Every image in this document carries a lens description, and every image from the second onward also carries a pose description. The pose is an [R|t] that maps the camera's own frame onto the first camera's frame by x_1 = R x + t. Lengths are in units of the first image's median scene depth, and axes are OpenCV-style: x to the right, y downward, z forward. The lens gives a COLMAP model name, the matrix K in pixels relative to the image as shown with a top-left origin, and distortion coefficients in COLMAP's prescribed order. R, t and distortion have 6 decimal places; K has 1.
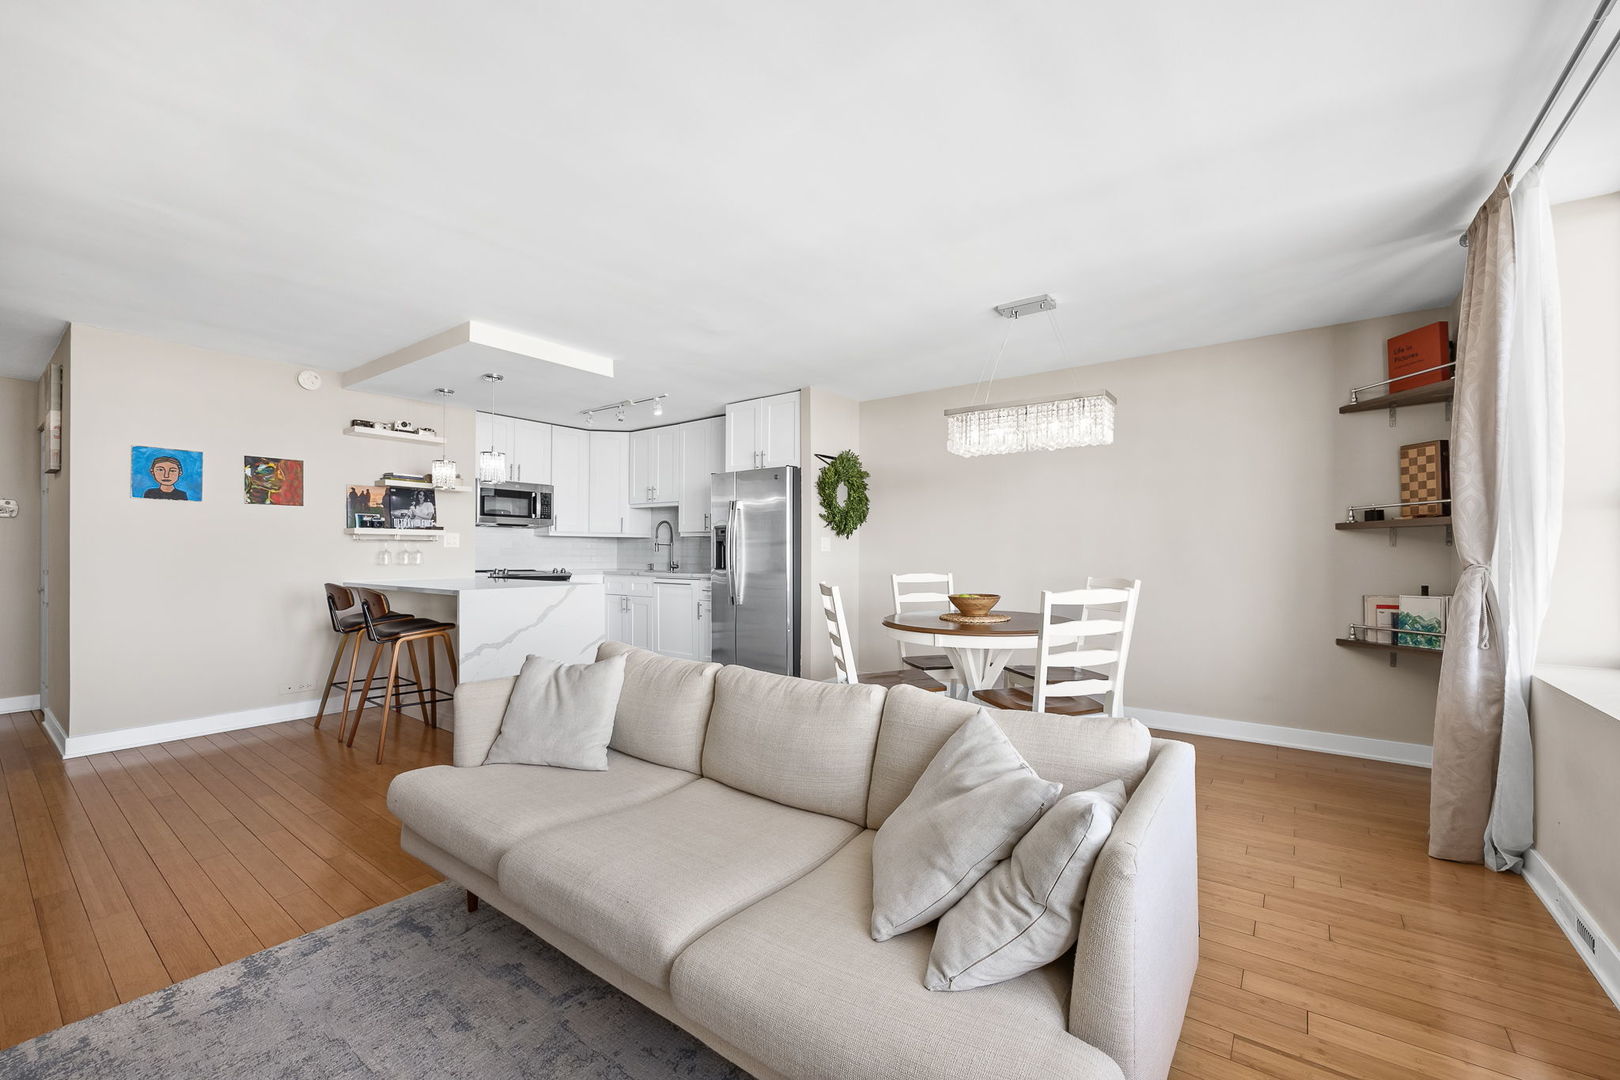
lens RADIAL K [[654.1, 0, 803.9], [0, 654.1, 547.3], [0, 0, 1]] dist [-0.002881, -0.000493]
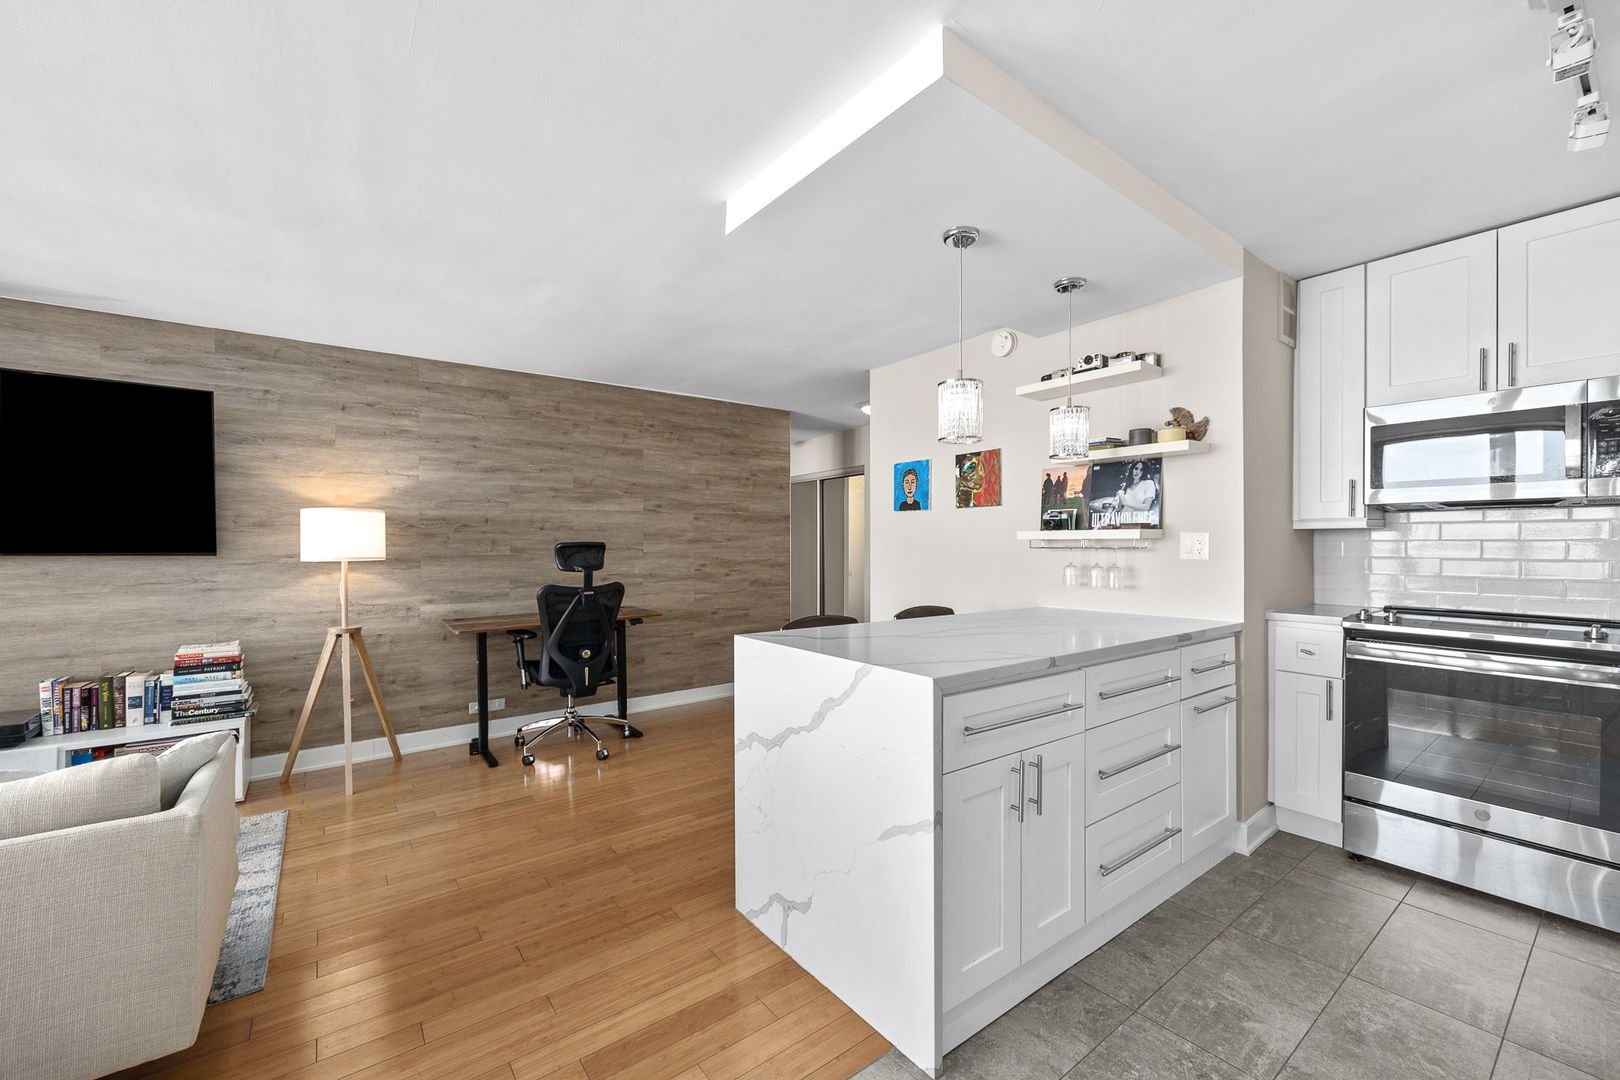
lens RADIAL K [[645.7, 0, 819.9], [0, 645.7, 541.4], [0, 0, 1]] dist [0.001688, -0.001145]
pose [[-0.257891, -0.004118, -0.966165, 0.047871], [0.008725, 0.999940, -0.006590, -0.016468], [0.966135, -0.010130, -0.257840, 0.989490]]
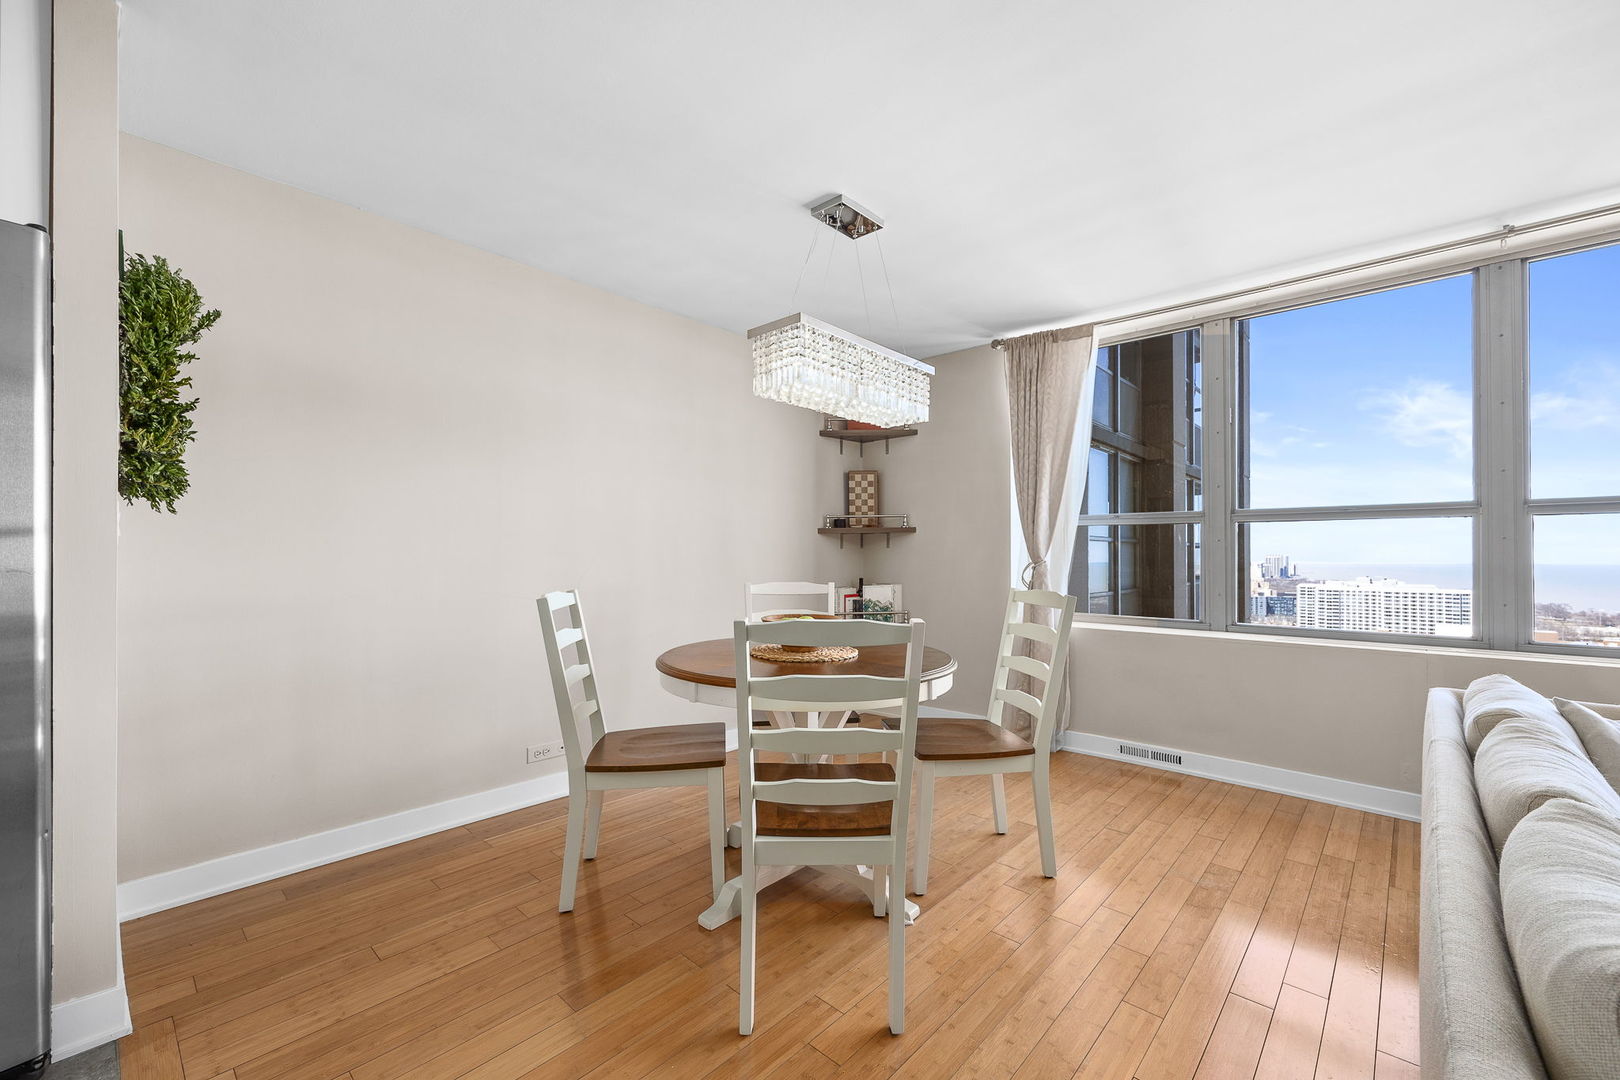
lens RADIAL K [[654.1, 0, 809.9], [0, 654.1, 555.0], [0, 0, 1]] dist [-0.002881, -0.000493]
pose [[0.094969, 0.002128, 0.995478, -0.293967], [-0.003020, 0.999994, -0.001849, 0.010920], [-0.995476, -0.002831, 0.094974, 0.729274]]
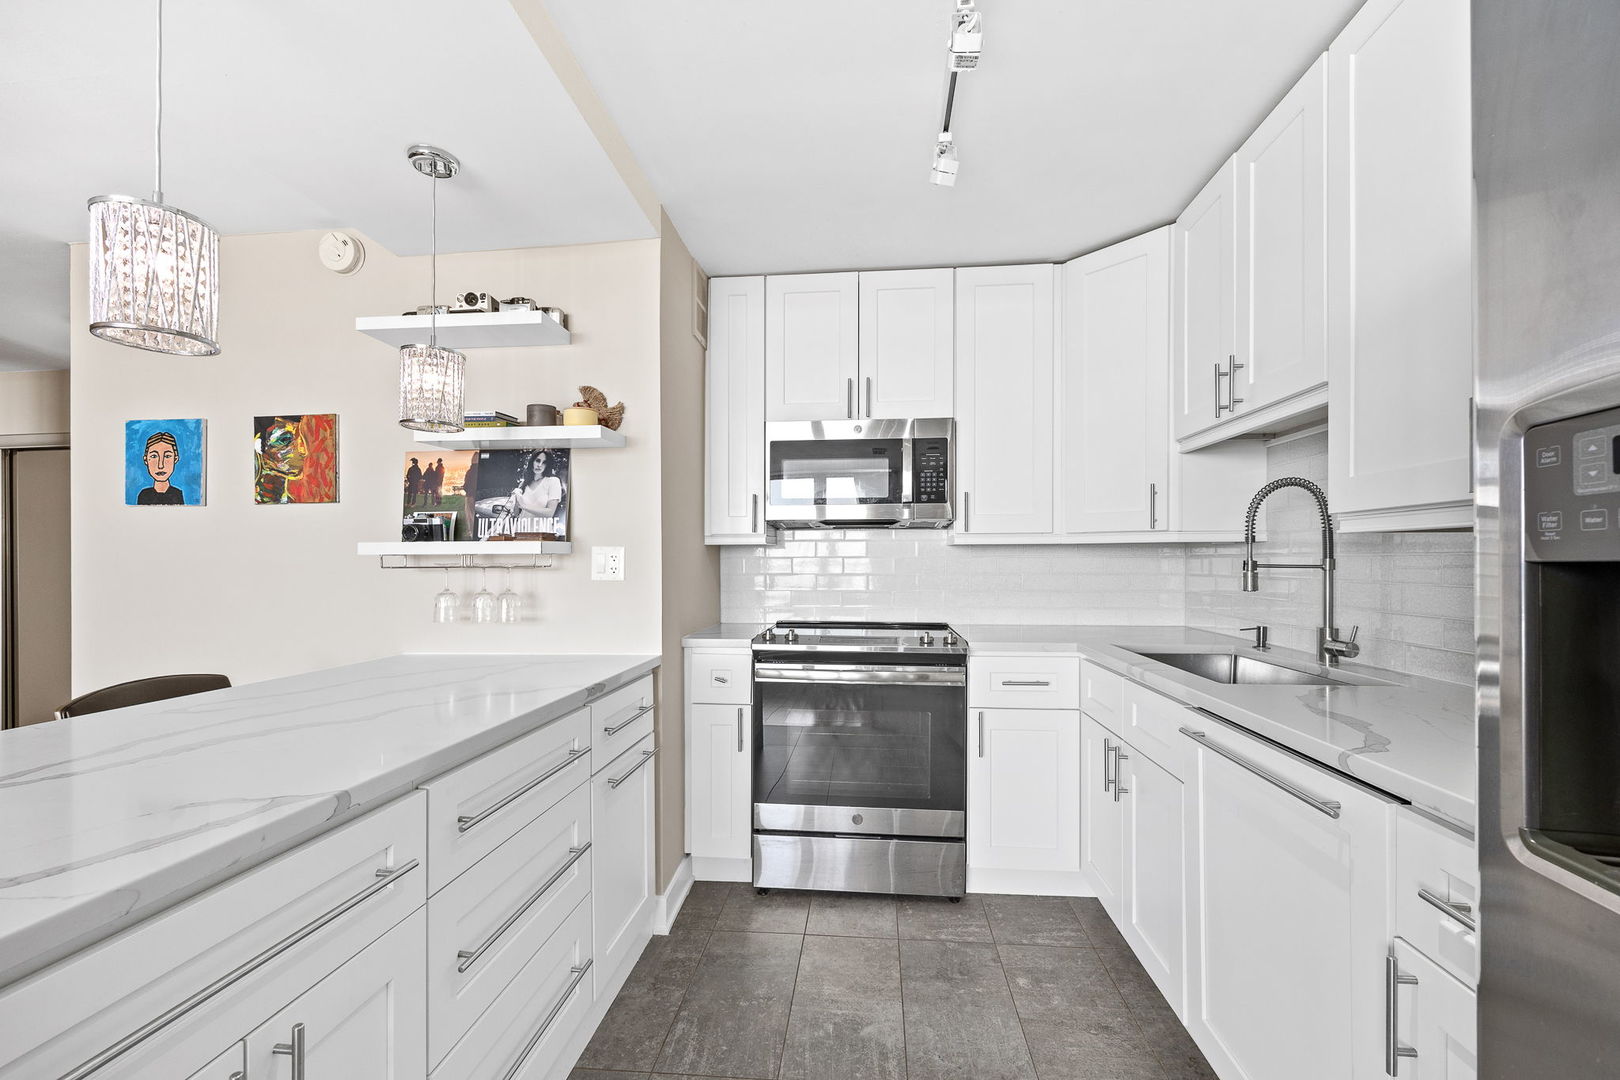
lens RADIAL K [[654.1, 0, 810.6], [0, 654.1, 564.1], [0, 0, 1]] dist [-0.002881, -0.000493]
pose [[0.532438, -0.001128, -0.846468, -0.136310], [0.012340, 0.999903, 0.006430, -0.013878], [0.846379, -0.013869, 0.532401, 1.041090]]
